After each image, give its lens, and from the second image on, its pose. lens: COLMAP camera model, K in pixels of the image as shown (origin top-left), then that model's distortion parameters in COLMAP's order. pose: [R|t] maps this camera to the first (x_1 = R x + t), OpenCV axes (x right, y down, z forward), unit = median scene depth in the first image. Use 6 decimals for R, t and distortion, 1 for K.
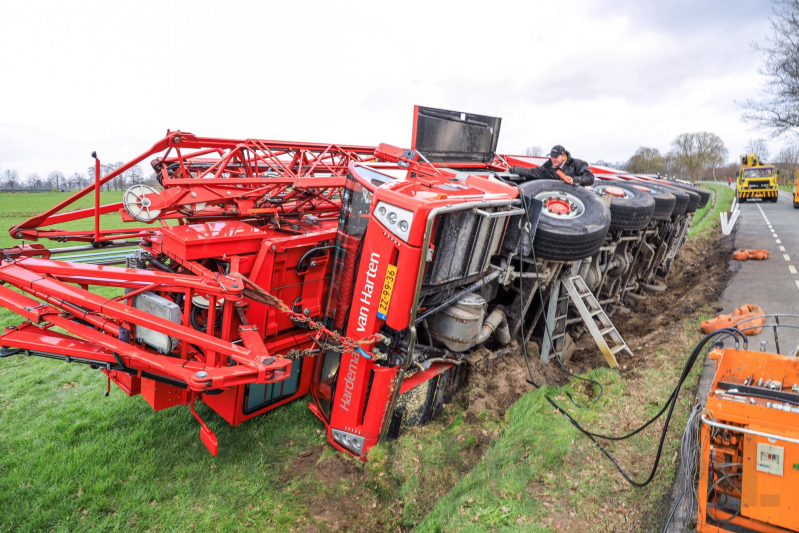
lens RADIAL K [[530.0, 0, 399.5], [0, 530.0, 266.5], [0, 0, 1]] dist [0.001633, -0.000931]
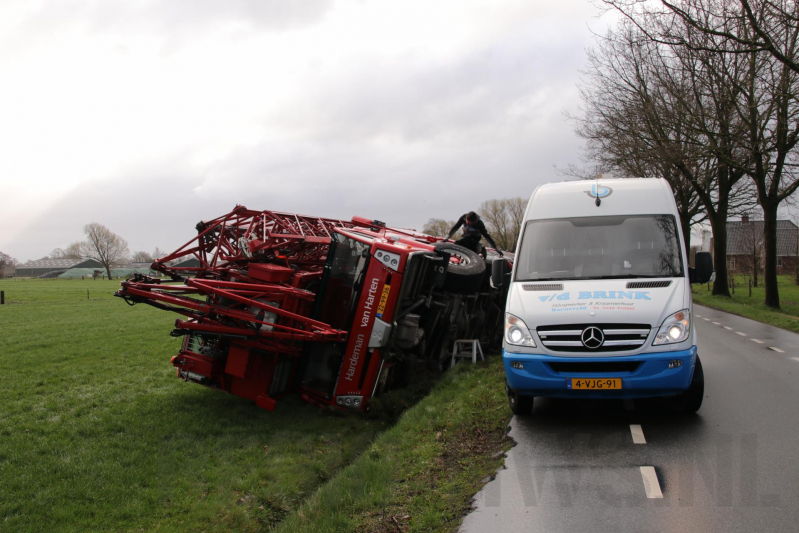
lens RADIAL K [[1034.3, 0, 399.5], [0, 1034.3, 266.5], [0, 0, 1]] dist [-0.036390, 0.012144]
pose [[0.922439, 0.011089, 0.385983, -1.122692], [0.053520, 0.986268, -0.156239, 0.411566], [-0.382416, 0.164779, 0.909179, -1.862246]]
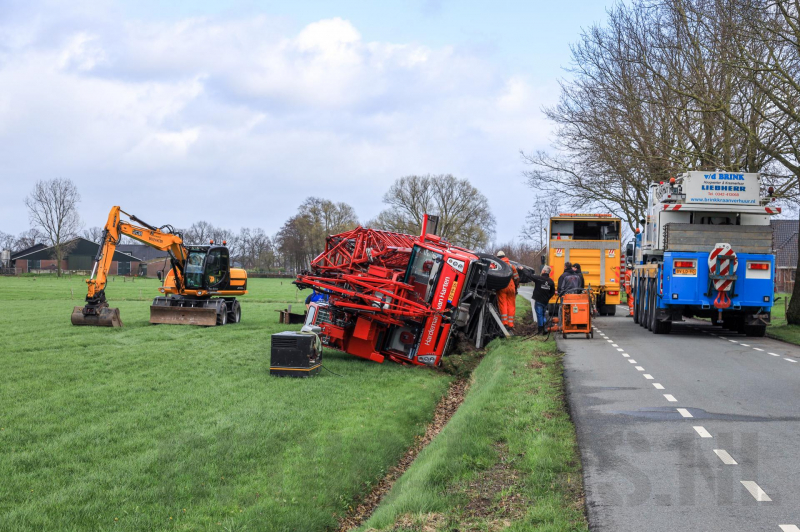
lens RADIAL K [[1789.8, 0, 400.0], [0, 1789.8, 266.0], [0, 0, 1]] dist [0.041563, -0.021903]
pose [[0.874462, 0.035882, 0.483765, -3.929174], [0.044368, 0.987164, -0.153421, 1.098316], [-0.483061, 0.155625, 0.861646, -5.646951]]
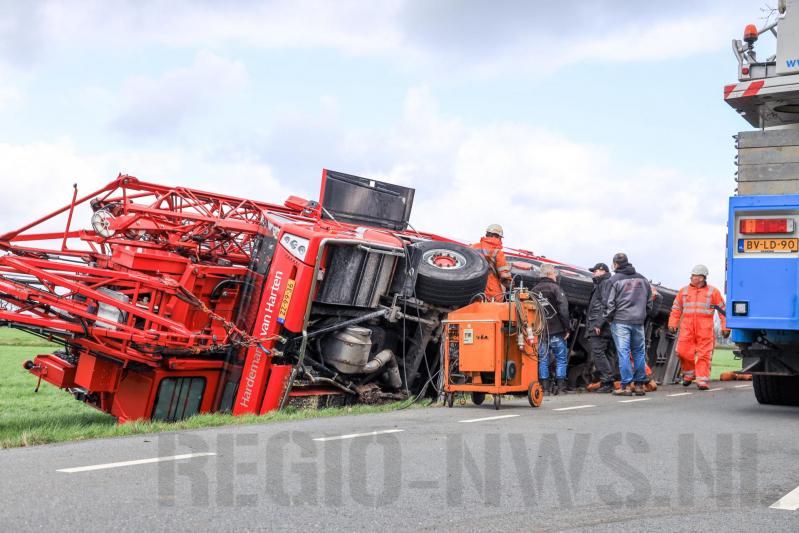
lens RADIAL K [[1034.3, 0, 399.5], [0, 1034.3, 266.5], [0, 0, 1]] dist [-0.036390, 0.012144]
pose [[0.996979, 0.056525, 0.053267, 0.098072], [-0.043084, 0.973117, -0.226246, 0.456455], [-0.064623, 0.223268, 0.972613, -1.297707]]
